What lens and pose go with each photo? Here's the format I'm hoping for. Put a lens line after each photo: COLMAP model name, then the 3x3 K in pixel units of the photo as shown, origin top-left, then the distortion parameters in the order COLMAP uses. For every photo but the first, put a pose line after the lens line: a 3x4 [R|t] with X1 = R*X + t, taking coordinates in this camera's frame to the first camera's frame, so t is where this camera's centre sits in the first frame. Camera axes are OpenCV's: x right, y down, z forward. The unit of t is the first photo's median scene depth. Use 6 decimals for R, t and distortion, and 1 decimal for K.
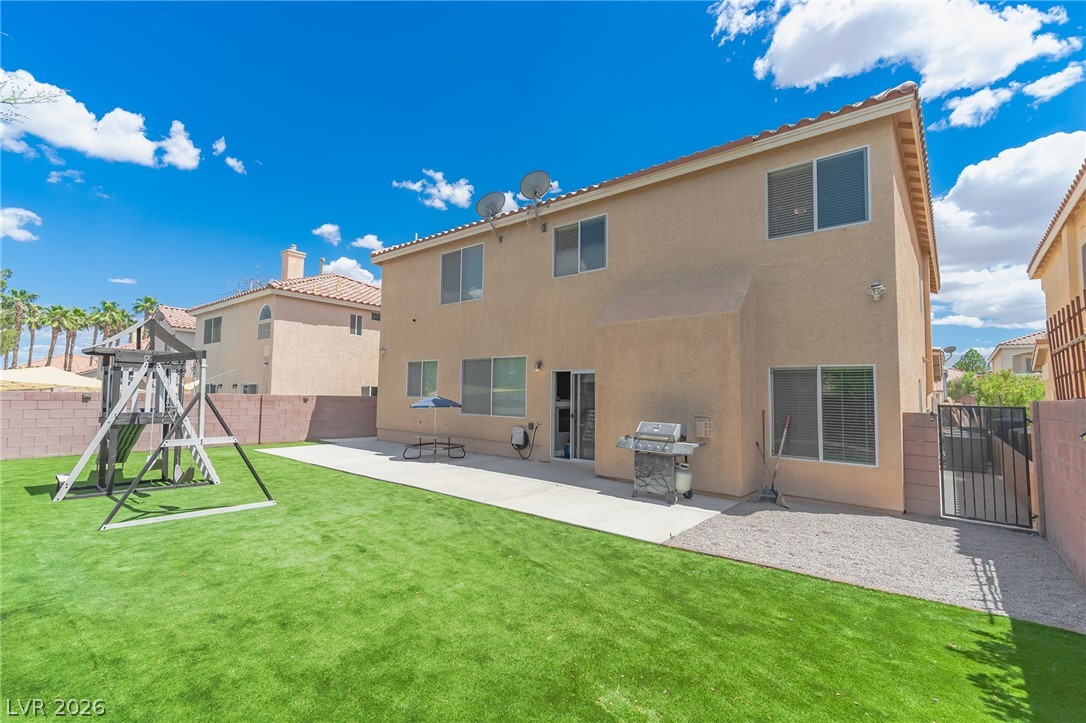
lens RADIAL K [[485.1, 0, 536.1], [0, 485.1, 366.7], [0, 0, 1]] dist [0.018212, -0.000235]
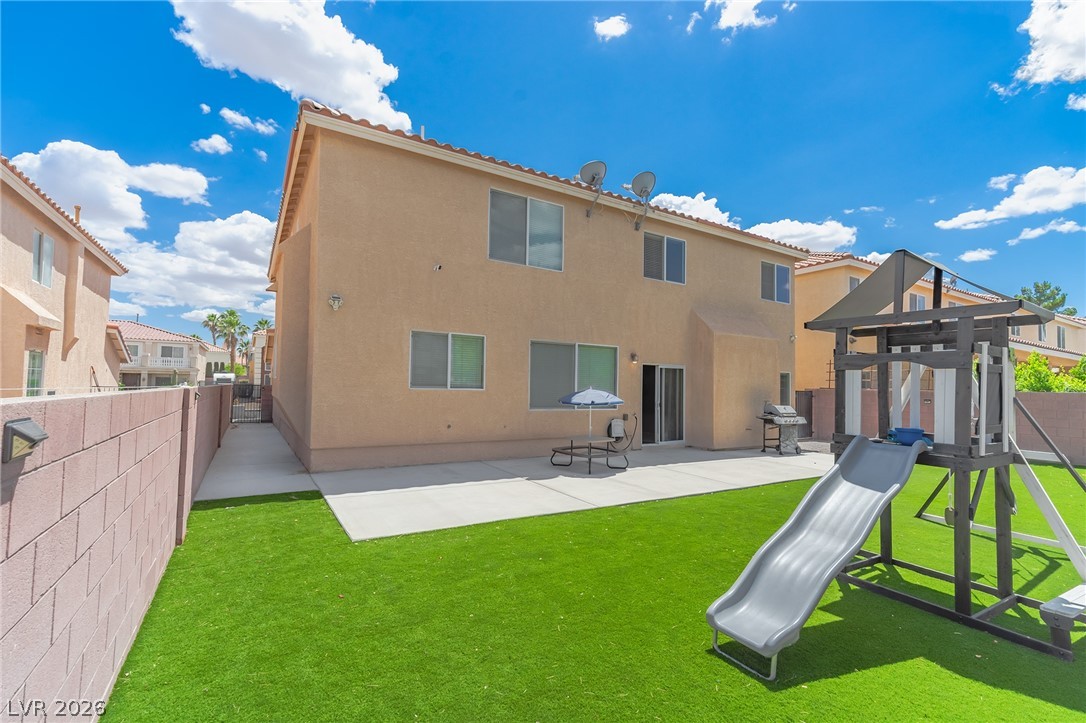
lens RADIAL K [[485.1, 0, 544.0], [0, 485.1, 356.1], [0, 0, 1]] dist [0.018212, -0.000235]
pose [[0.308781, 0.045617, 0.950039, -1.283148], [-0.071528, 0.997134, -0.024630, 0.040450], [-0.948440, -0.060349, 0.311159, 1.062407]]
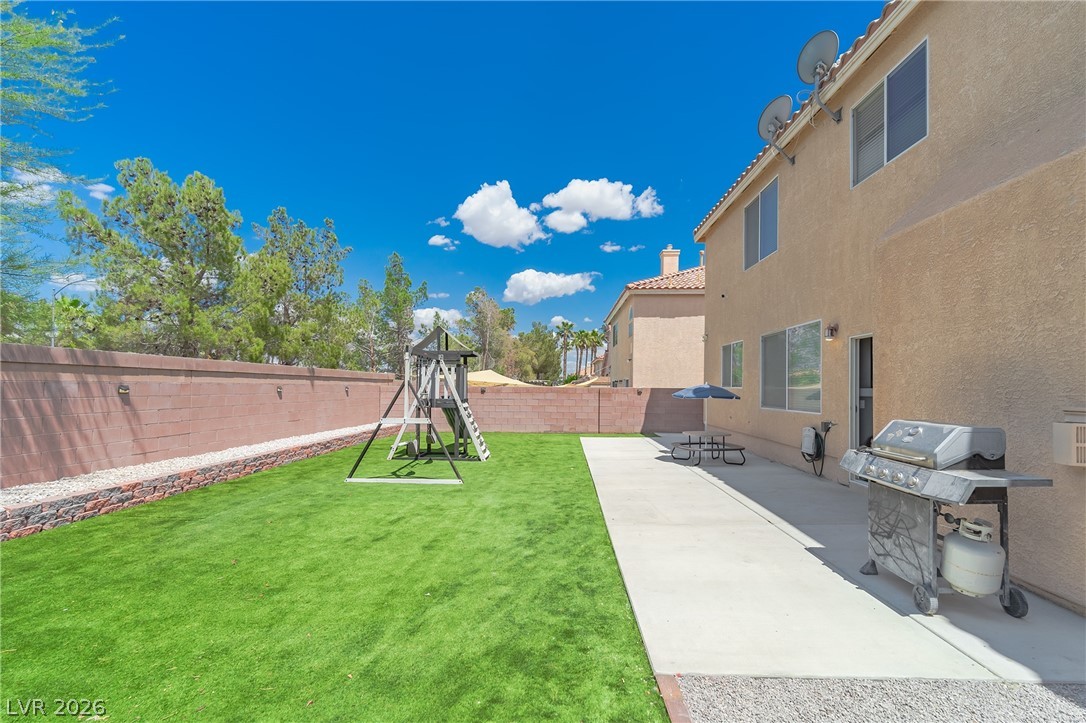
lens RADIAL K [[485.1, 0, 539.7], [0, 485.1, 357.2], [0, 0, 1]] dist [0.018212, -0.000235]
pose [[0.619210, -0.066562, -0.782399, 0.321549], [0.053934, 0.997653, -0.042189, 0.045192], [0.783371, -0.016074, 0.621347, 0.360387]]
